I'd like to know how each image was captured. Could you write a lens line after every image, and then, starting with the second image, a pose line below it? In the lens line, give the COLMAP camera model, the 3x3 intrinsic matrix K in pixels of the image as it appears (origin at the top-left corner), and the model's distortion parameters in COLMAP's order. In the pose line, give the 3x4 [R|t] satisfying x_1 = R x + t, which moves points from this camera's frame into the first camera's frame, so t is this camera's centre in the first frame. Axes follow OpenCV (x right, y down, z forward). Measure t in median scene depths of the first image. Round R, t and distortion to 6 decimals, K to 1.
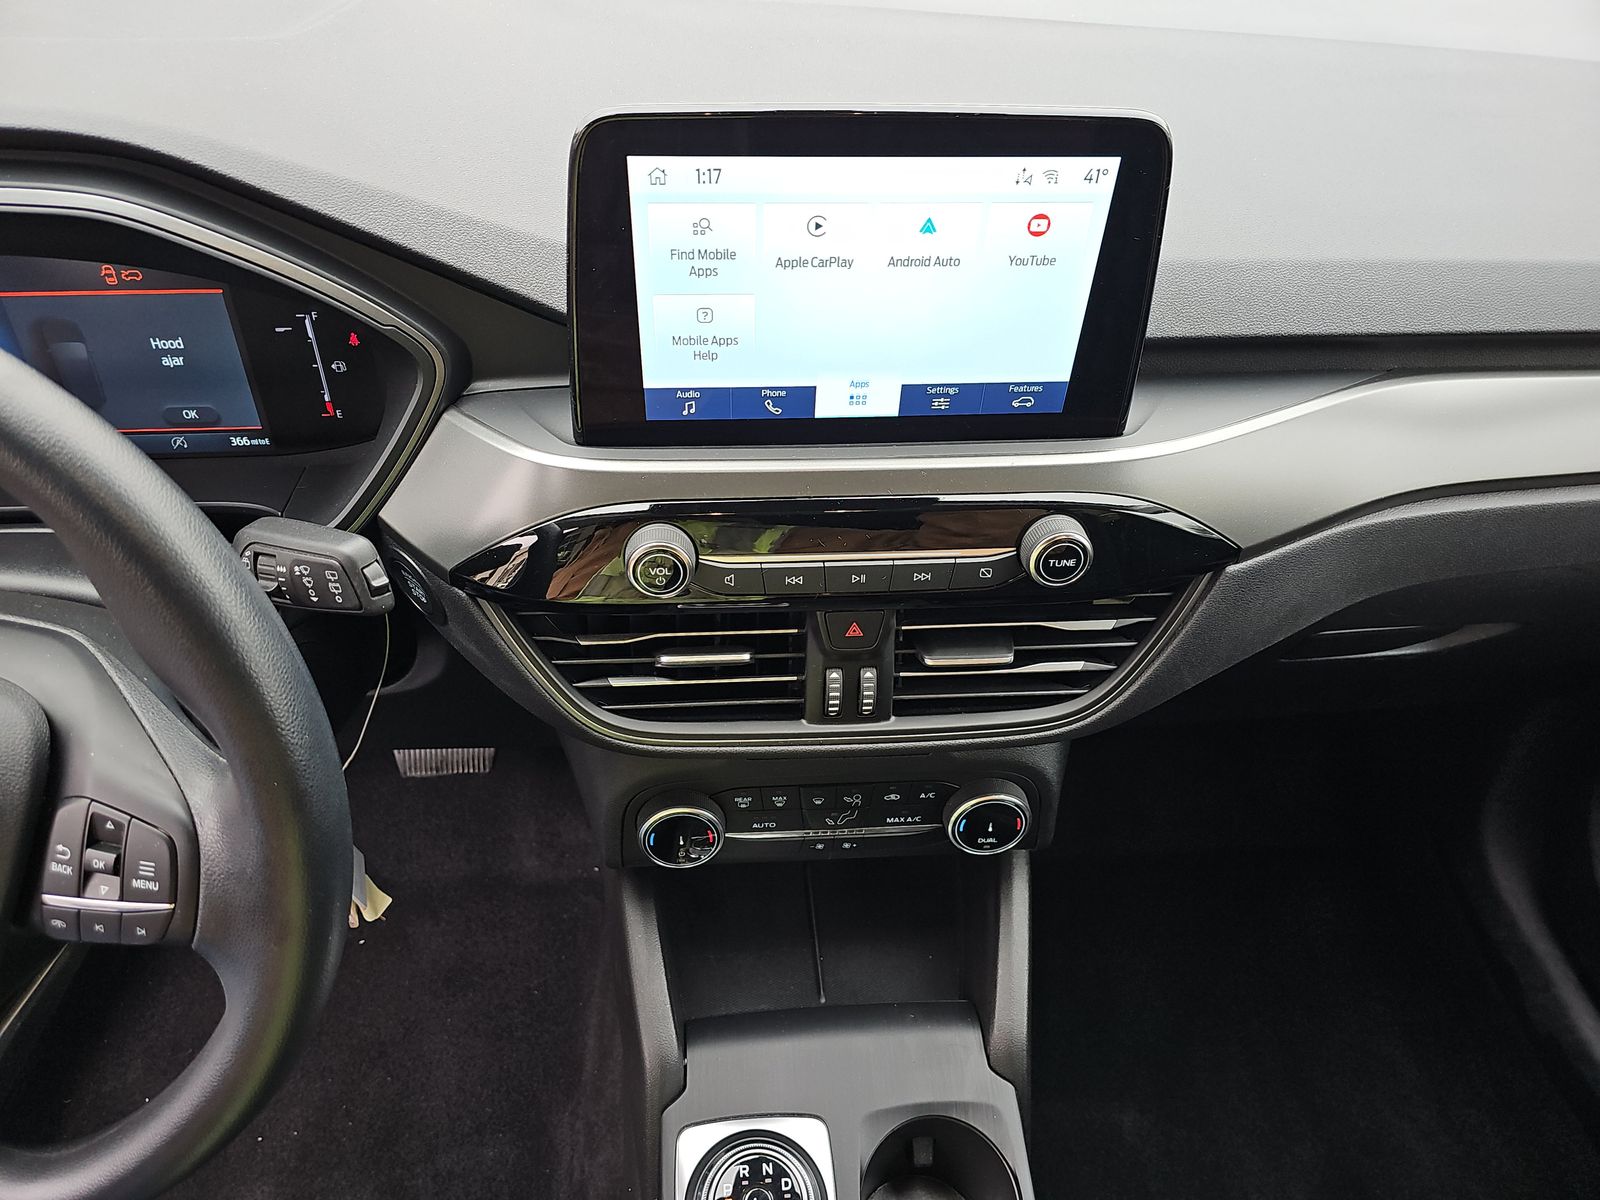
lens RADIAL K [[1090.6, 0, 787.5], [0, 1090.6, 596.4], [0, 0, 1]] dist [0.045980, -0.051053]
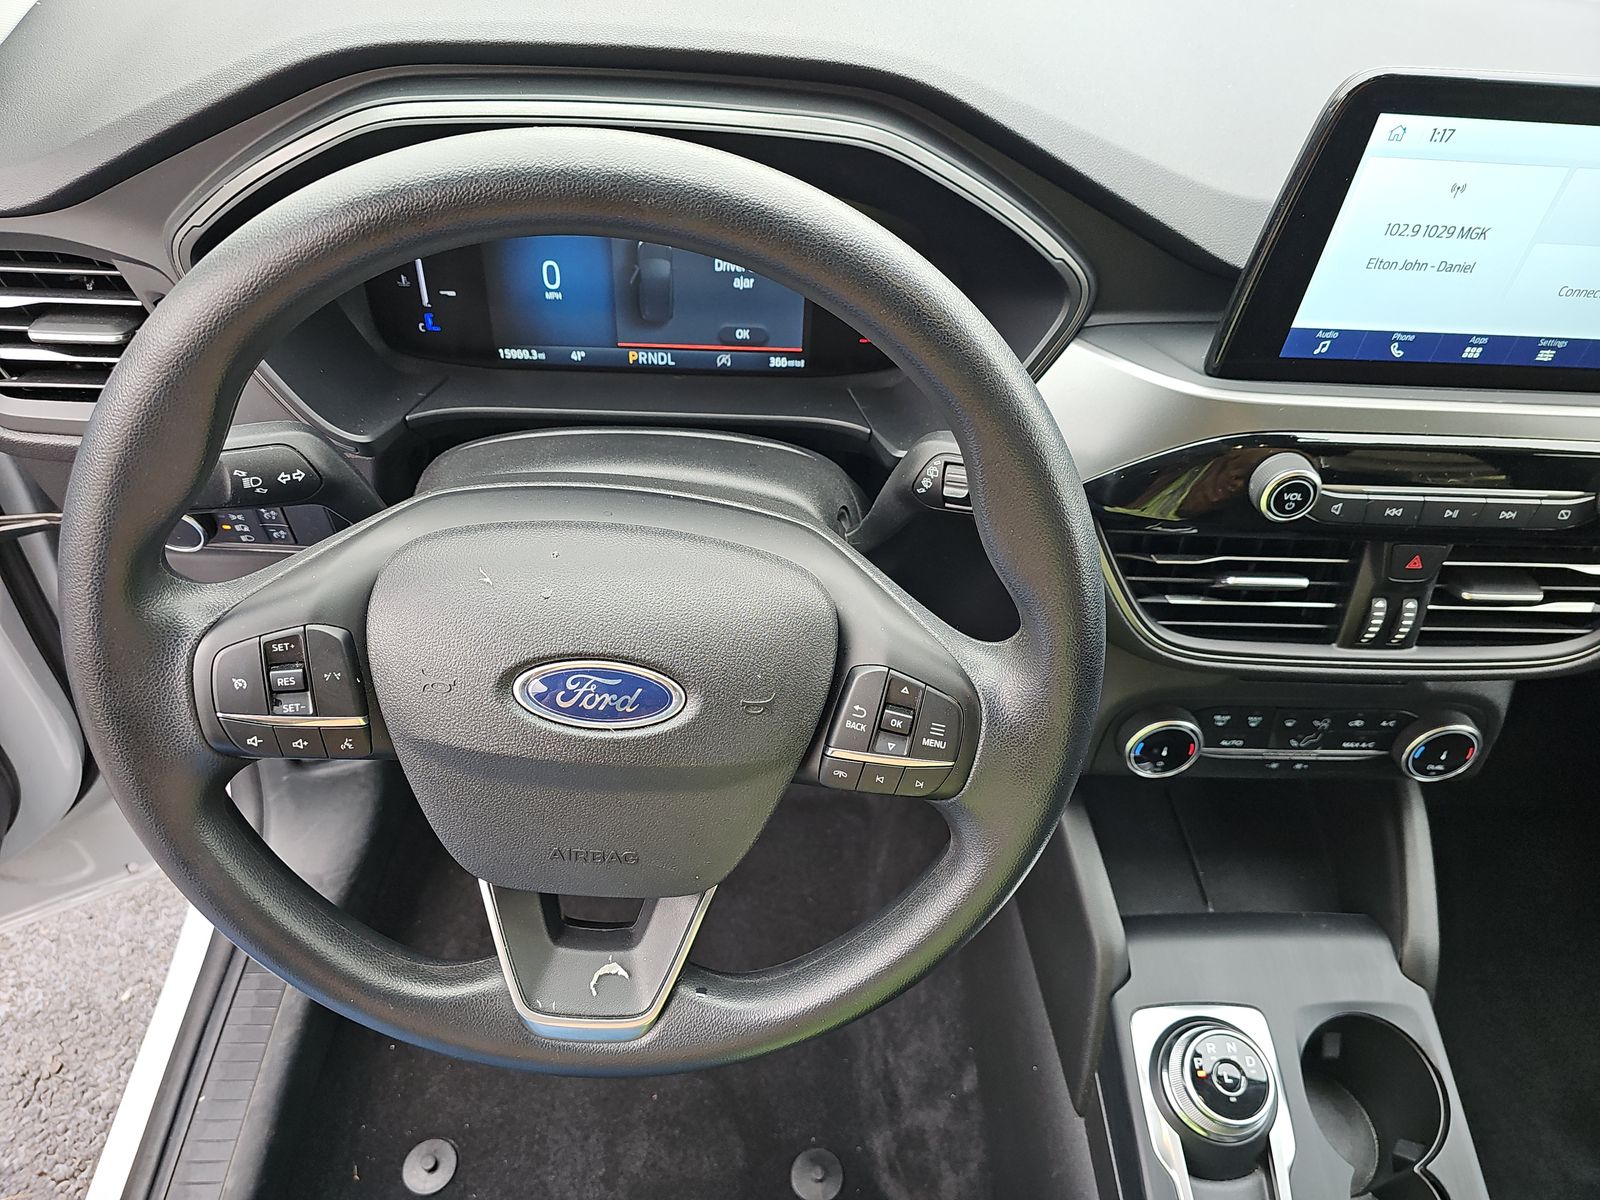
lens RADIAL K [[1090.6, 0, 798.0], [0, 1090.6, 612.0], [0, 0, 1]] dist [0.045980, -0.051053]
pose [[0.998611, 0.052575, -0.003419, -0.508149], [-0.052315, 0.997175, 0.053902, 0.049393], [0.006243, -0.053649, 0.998540, -0.092473]]
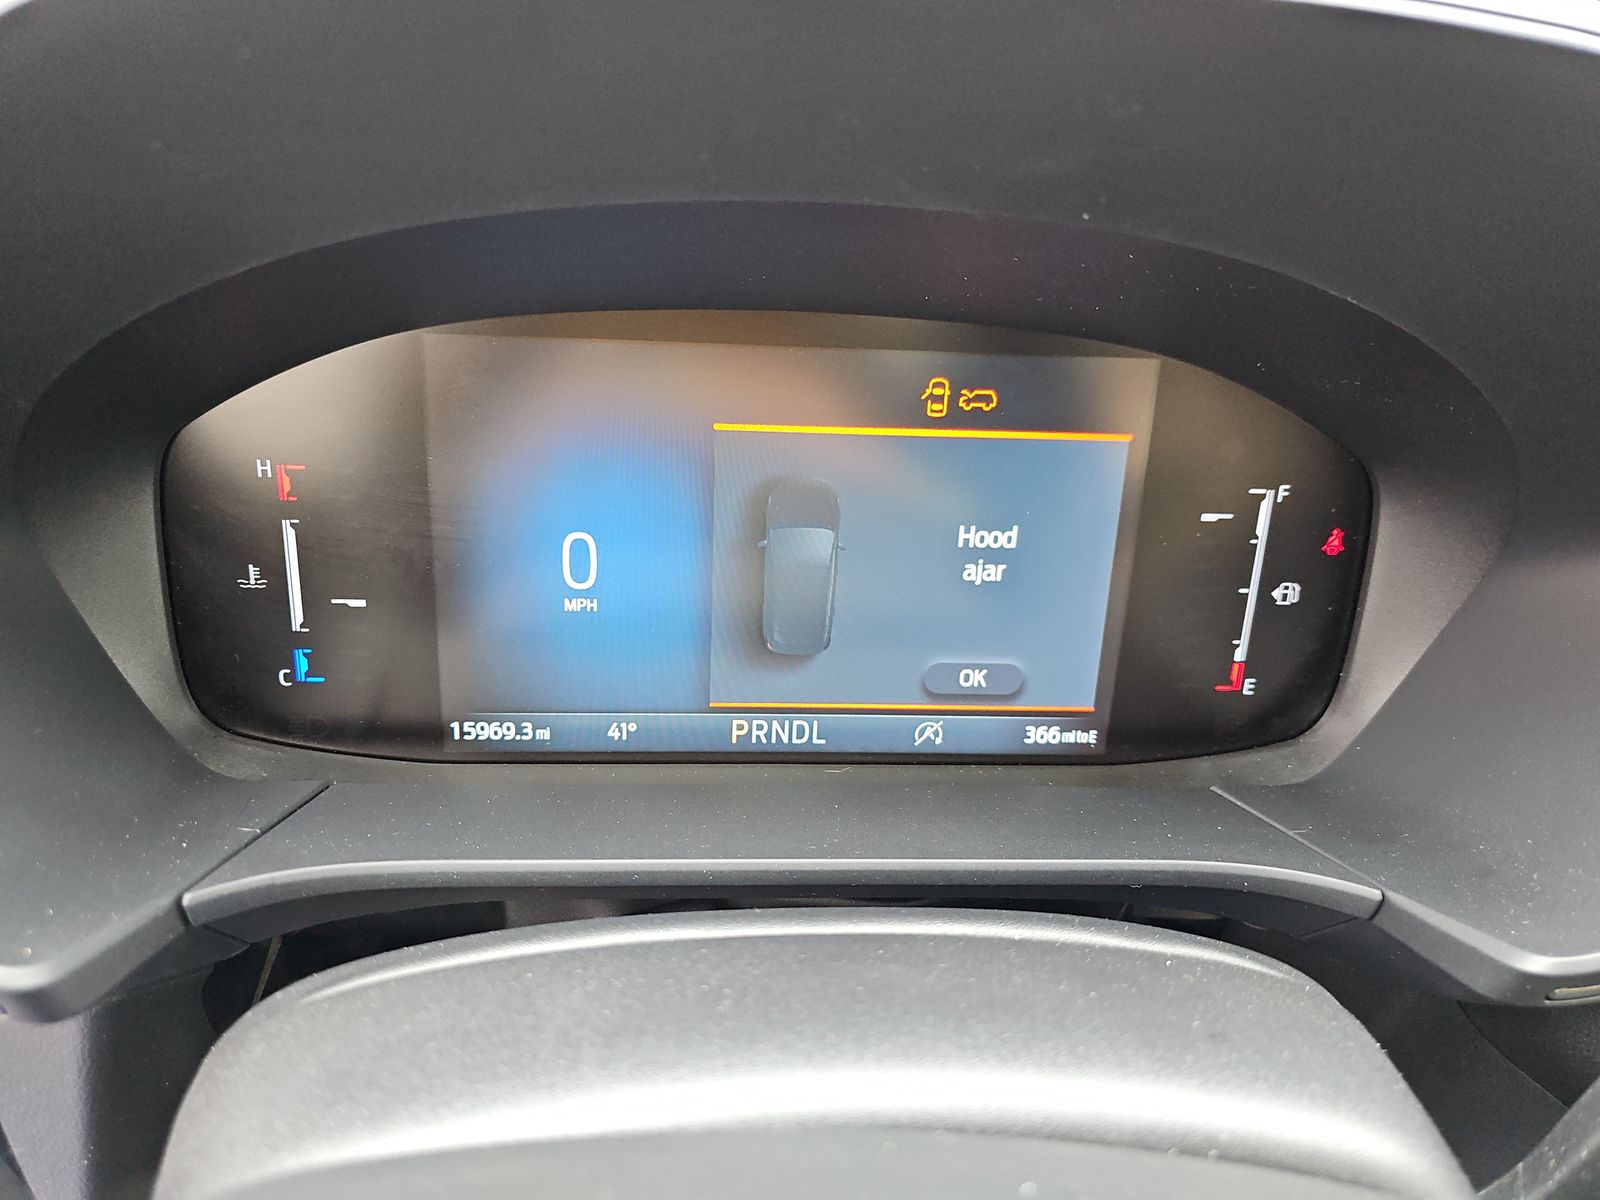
lens RADIAL K [[1090.6, 0, 787.7], [0, 1090.6, 600.9], [0, 0, 1]] dist [0.045980, -0.051053]
pose [[0.999342, 0.032185, 0.016715, -0.689923], [-0.025533, 0.951691, -0.305993, -0.045053], [-0.025756, 0.305365, 0.951887, 0.547847]]
